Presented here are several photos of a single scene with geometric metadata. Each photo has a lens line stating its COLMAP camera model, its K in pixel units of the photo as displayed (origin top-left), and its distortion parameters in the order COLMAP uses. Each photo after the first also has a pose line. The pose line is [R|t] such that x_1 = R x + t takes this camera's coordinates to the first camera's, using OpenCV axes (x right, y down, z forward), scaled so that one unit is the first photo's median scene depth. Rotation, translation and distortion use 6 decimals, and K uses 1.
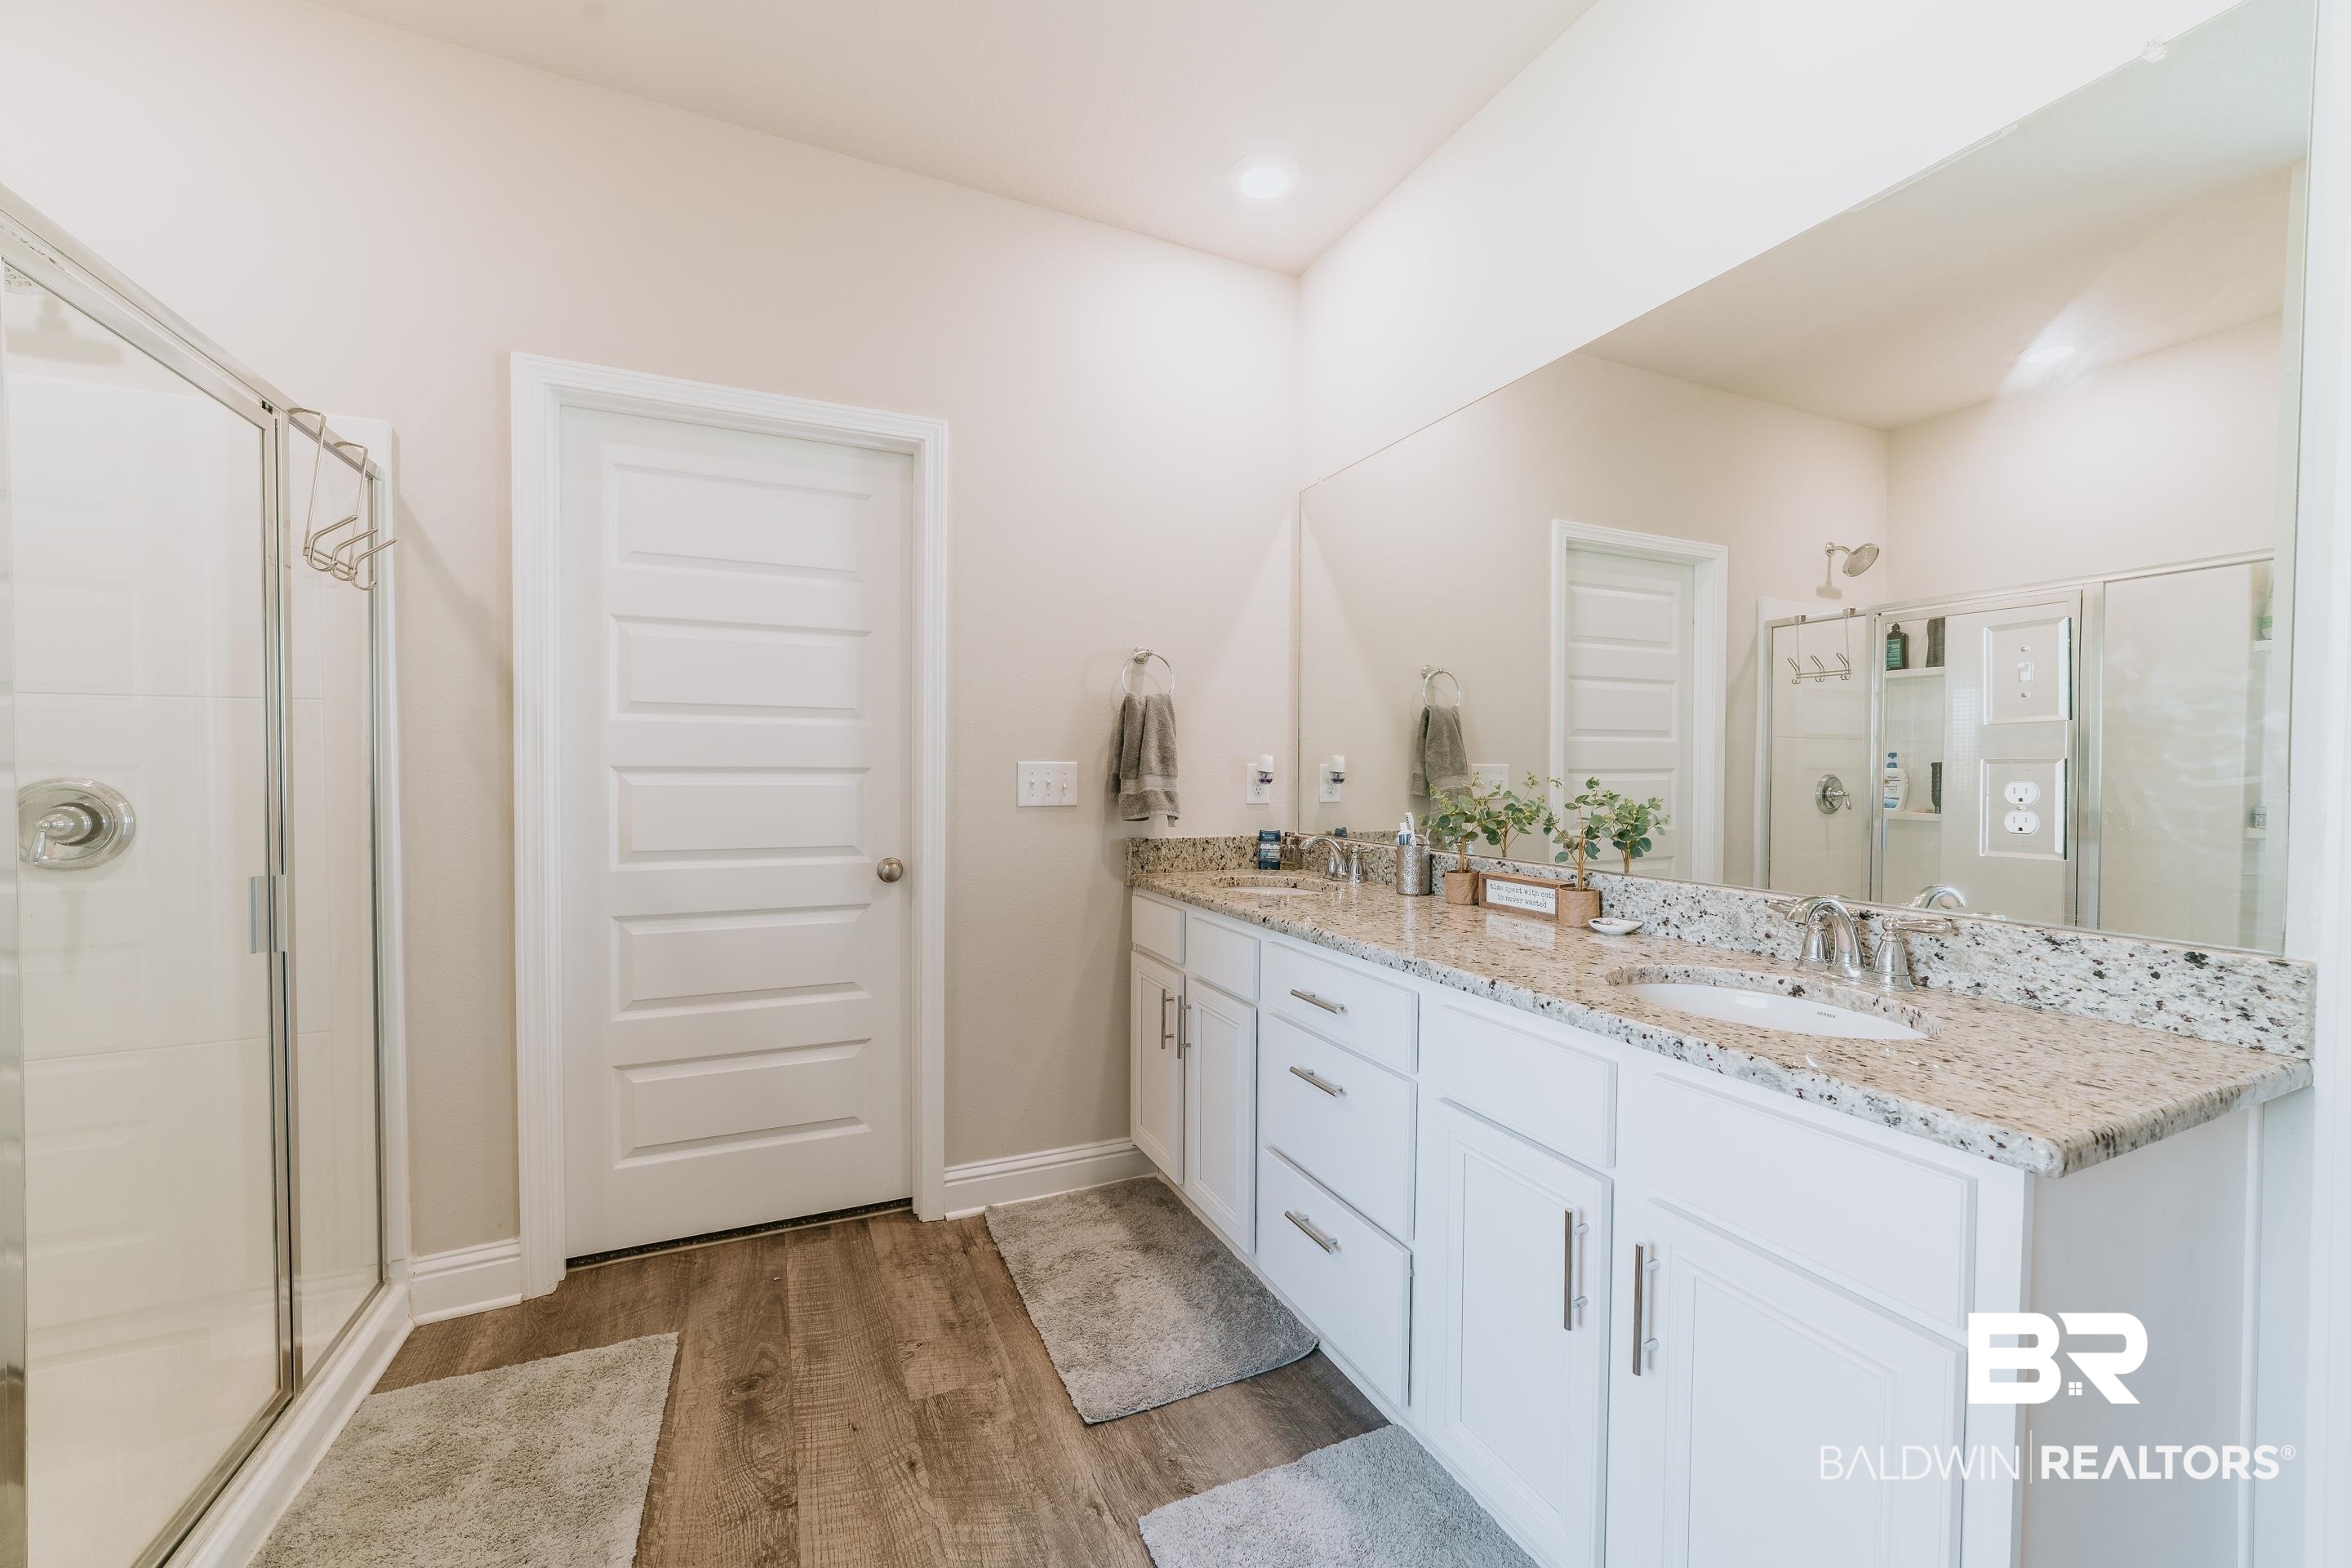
lens RADIAL K [[911.3, 0, 1184.9], [0, 911.3, 785.9], [0, 0, 1]] dist [-0.023349, 0.010491]
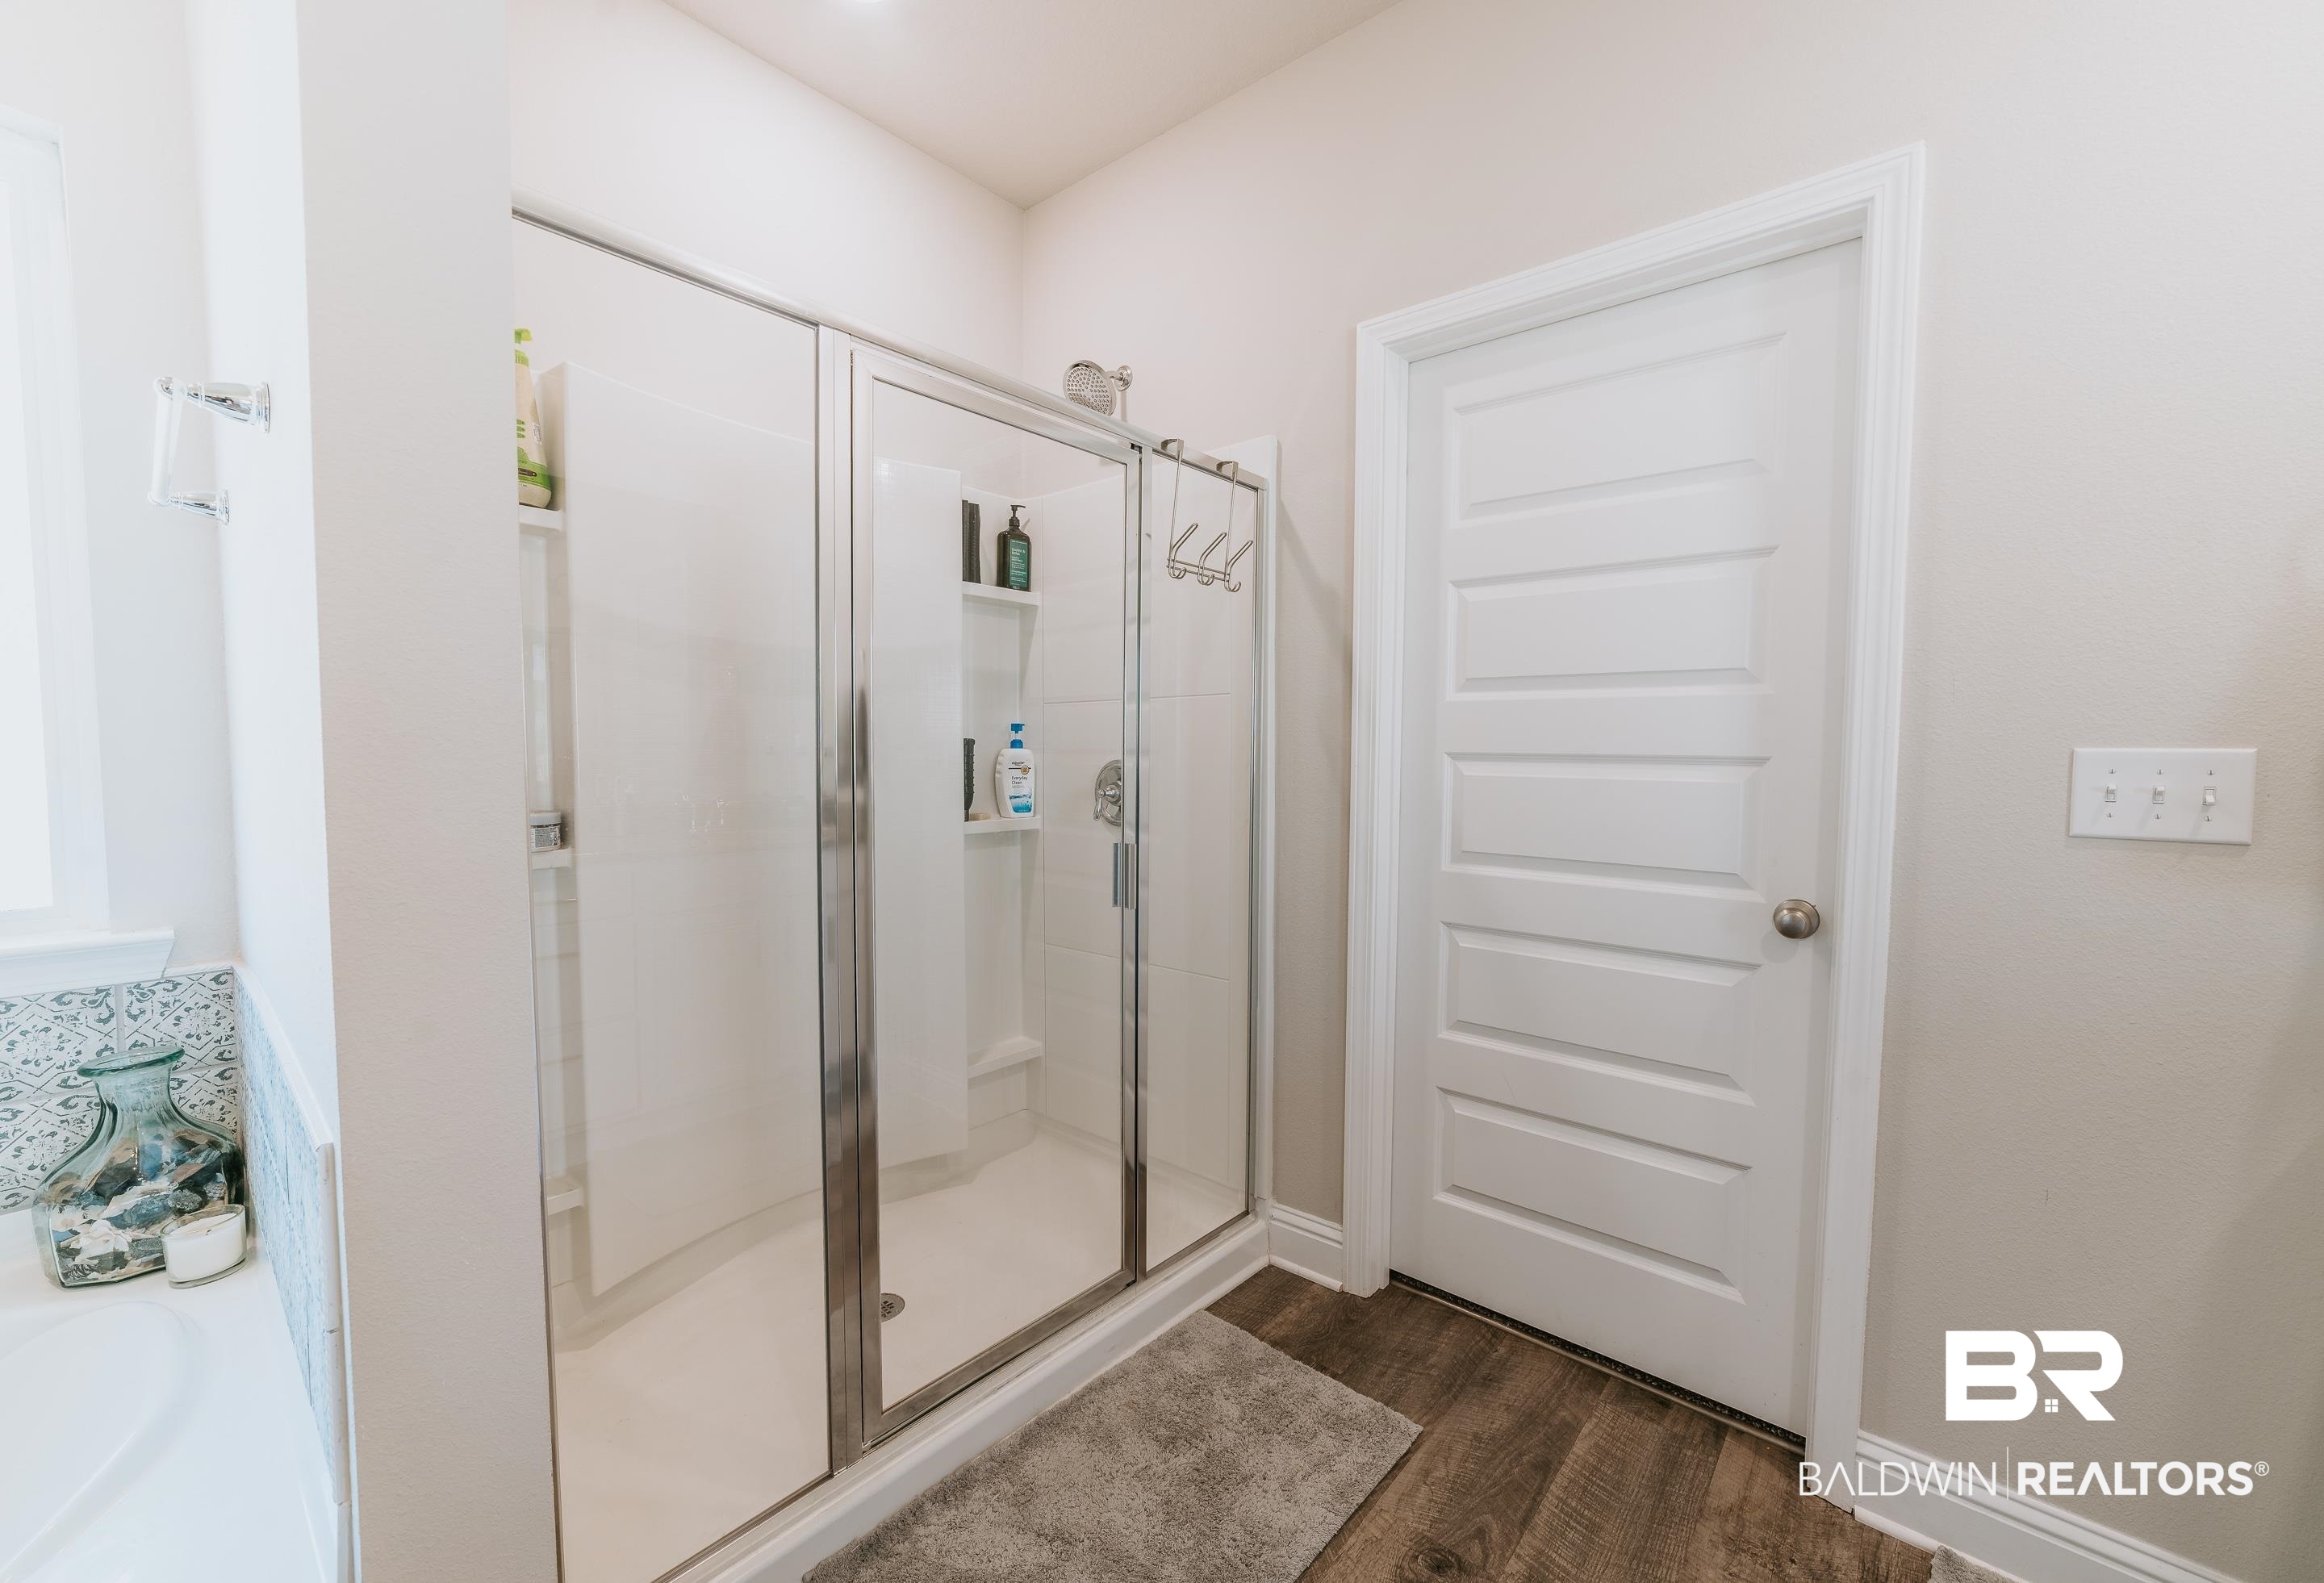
lens RADIAL K [[924.6, 0, 1162.0], [0, 924.6, 791.5], [0, 0, 1]] dist [-0.032227, 0.011779]
pose [[0.423414, 0.041371, -0.904991, 0.070112], [-0.023858, 0.999119, 0.034512, -0.008797], [0.905622, 0.006979, 0.424028, 0.372265]]
